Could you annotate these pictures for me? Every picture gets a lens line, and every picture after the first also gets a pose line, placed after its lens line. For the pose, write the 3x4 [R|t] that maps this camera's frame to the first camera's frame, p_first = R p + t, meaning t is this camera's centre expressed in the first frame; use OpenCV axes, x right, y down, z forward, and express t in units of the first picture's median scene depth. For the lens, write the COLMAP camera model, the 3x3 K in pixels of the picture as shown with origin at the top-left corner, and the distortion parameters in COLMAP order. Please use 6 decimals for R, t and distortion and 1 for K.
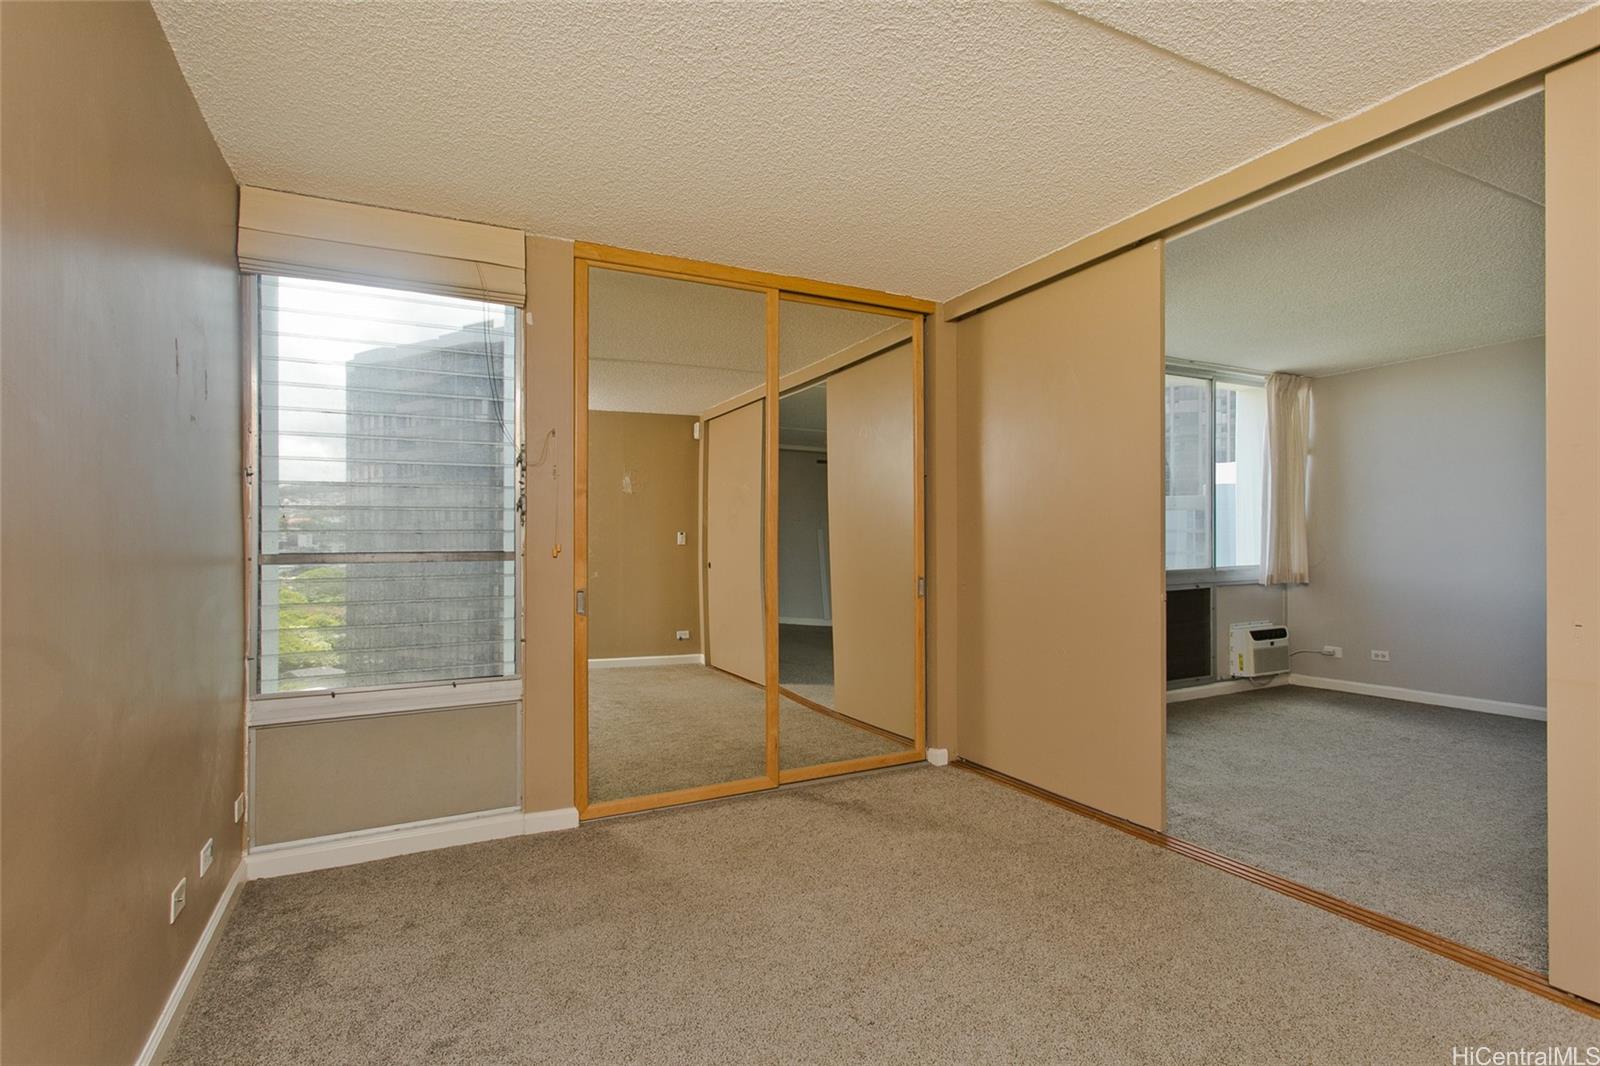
lens RADIAL K [[754.8, 0, 800.0], [0, 754.8, 533.0], [0, 0, 1]] dist [-0.002582, 0.000119]
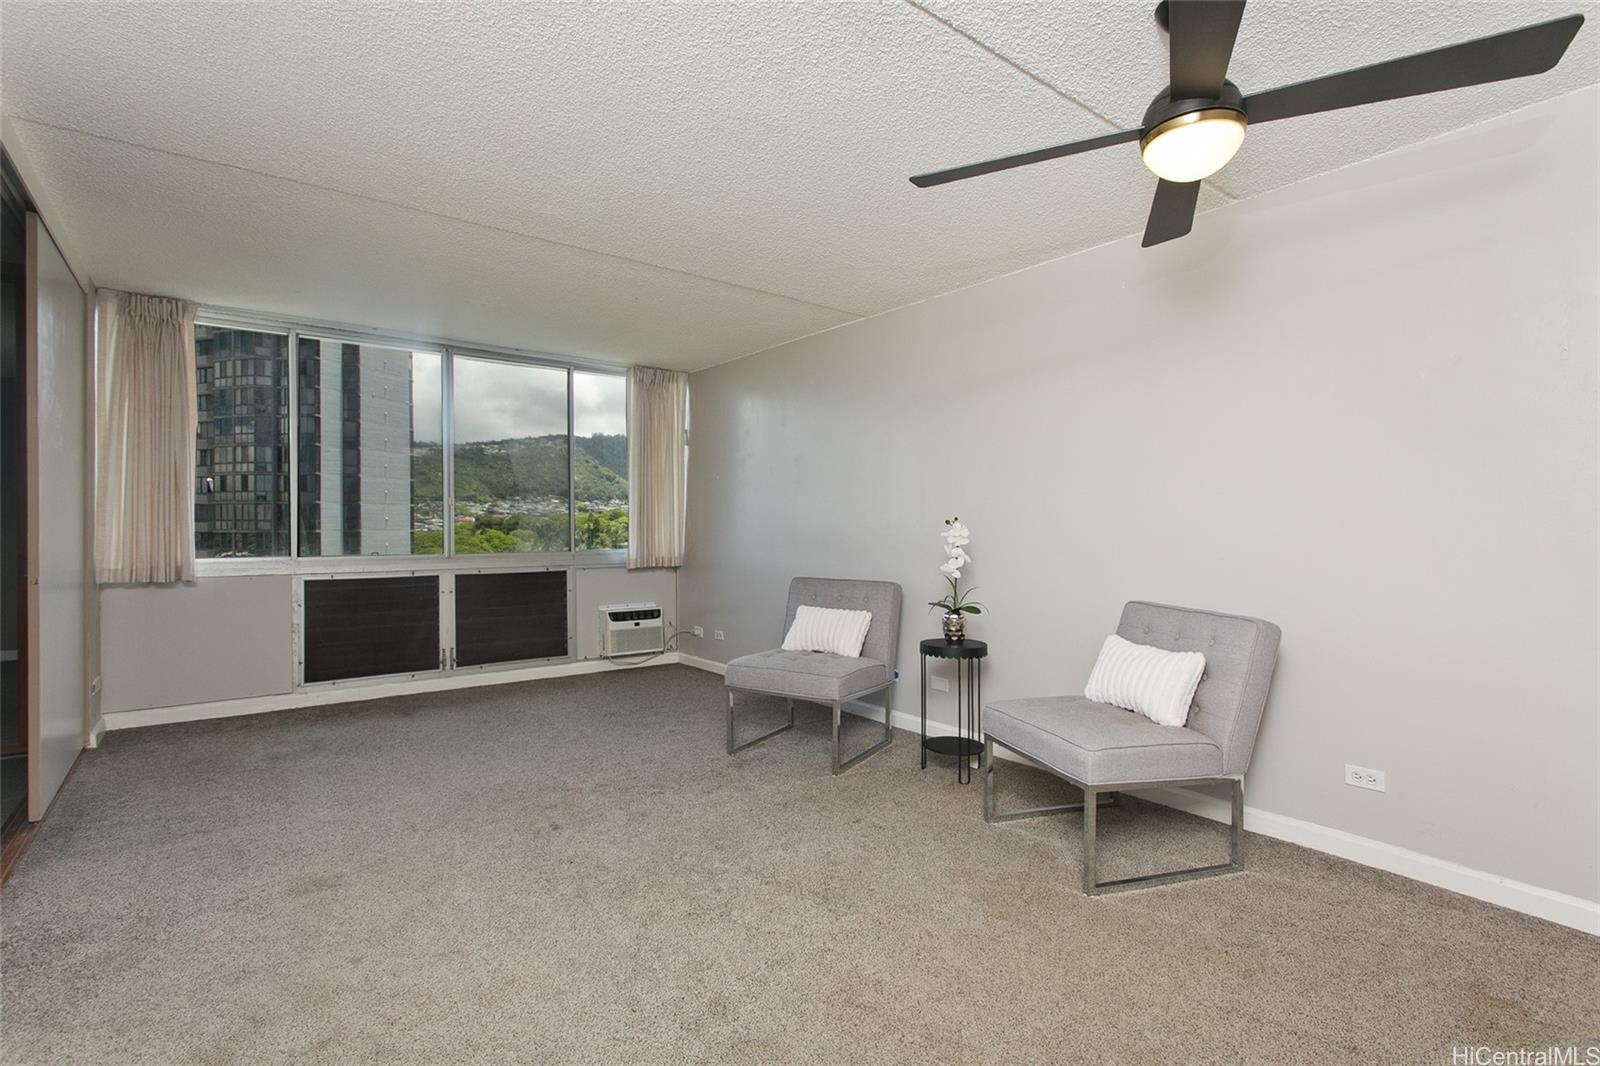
lens RADIAL K [[754.8, 0, 800.0], [0, 754.8, 533.0], [0, 0, 1]] dist [-0.002582, 0.000119]
pose [[0.984469, 0.019135, 0.174511, 0.666201], [-0.023157, 0.999510, 0.021042, -0.008311], [-0.174023, -0.024756, 0.984430, -0.073641]]
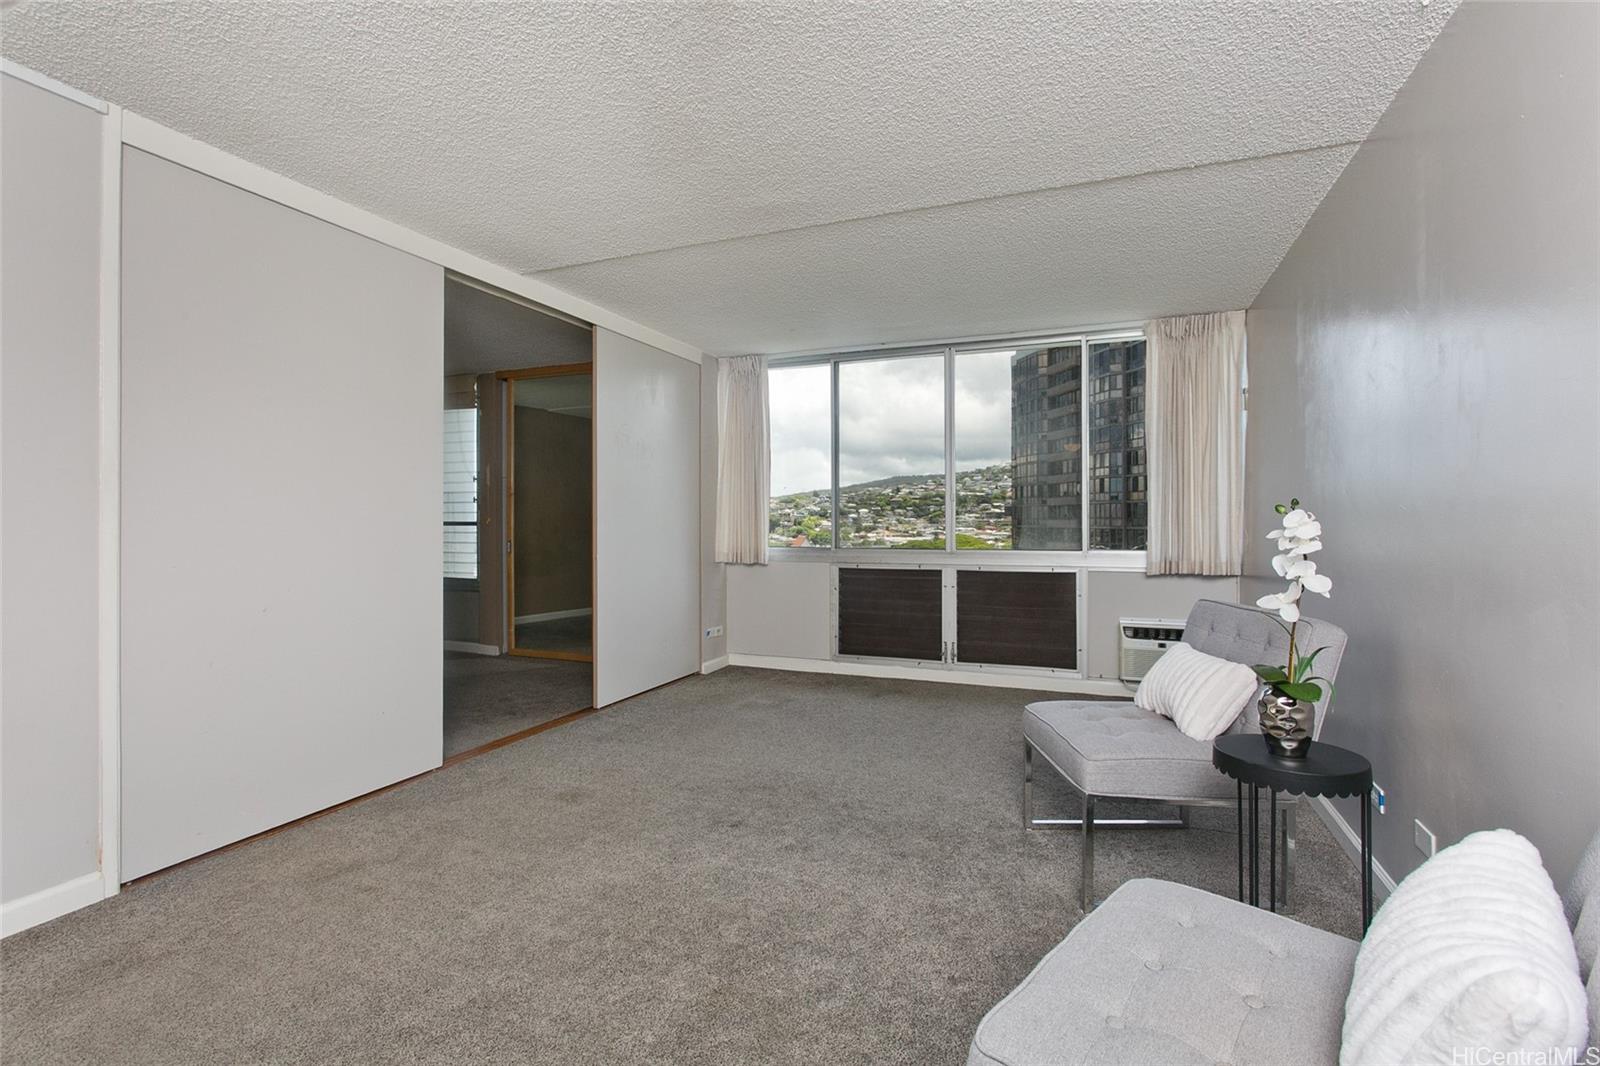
lens RADIAL K [[754.8, 0, 800.0], [0, 754.8, 533.0], [0, 0, 1]] dist [-0.002582, 0.000119]
pose [[0.644819, 0.028272, -0.763812, 1.003444], [0.001170, 0.999278, 0.037975, -0.009613], [0.764334, -0.025381, 0.644320, 0.162778]]
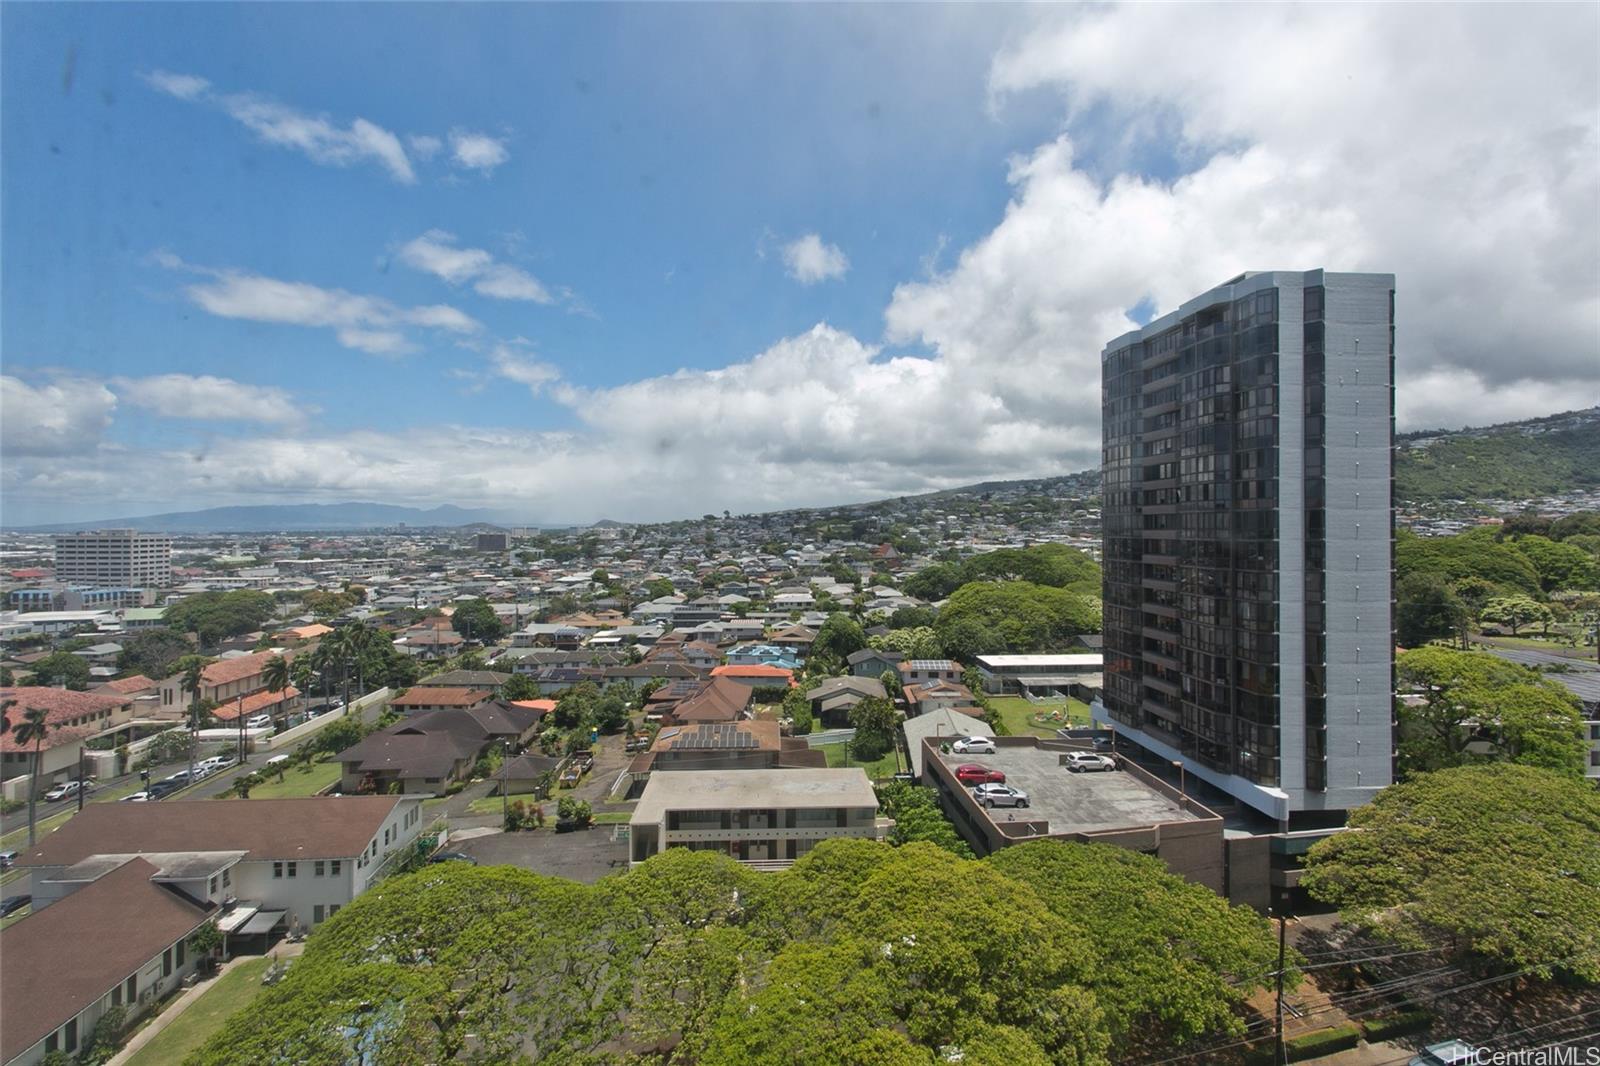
lens RADIAL K [[747.3, 0, 800.0], [0, 747.3, 533.0], [0, 0, 1]] dist [-0.000209, 0.000633]
pose [[0.548724, 0.021696, -0.835722, 0.560726], [0.004880, 0.999563, 0.029153, -0.066085], [0.835989, -0.020075, 0.548378, 1.076450]]
